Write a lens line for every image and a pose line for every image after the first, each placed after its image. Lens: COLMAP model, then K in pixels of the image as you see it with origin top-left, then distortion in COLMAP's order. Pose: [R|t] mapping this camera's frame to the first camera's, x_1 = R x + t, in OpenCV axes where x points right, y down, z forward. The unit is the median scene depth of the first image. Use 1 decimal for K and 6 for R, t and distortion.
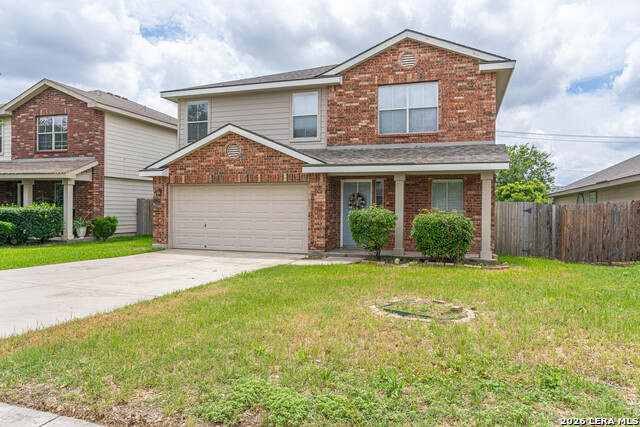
lens RADIAL K [[439.5, 0, 319.9], [0, 439.5, 213.8], [0, 0, 1]] dist [-0.032352, -0.003055]
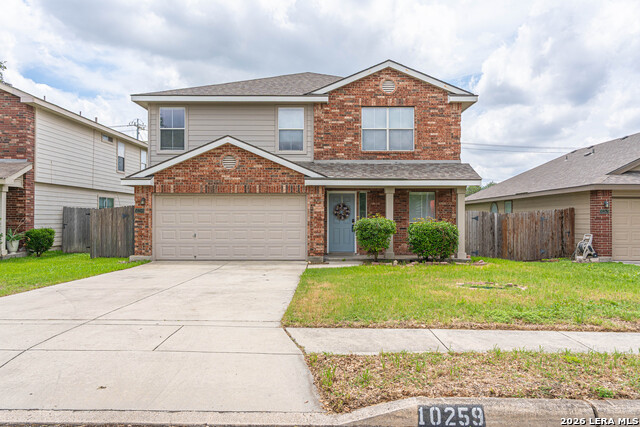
lens RADIAL K [[498.8, 0, 320.5], [0, 498.8, 213.1], [0, 0, 1]] dist [0.008801, 0.014464]
pose [[0.952259, -0.004116, 0.305265, -0.352829], [0.009115, 0.999847, -0.014953, -0.004921], [-0.305156, 0.017022, 0.952150, -0.169503]]
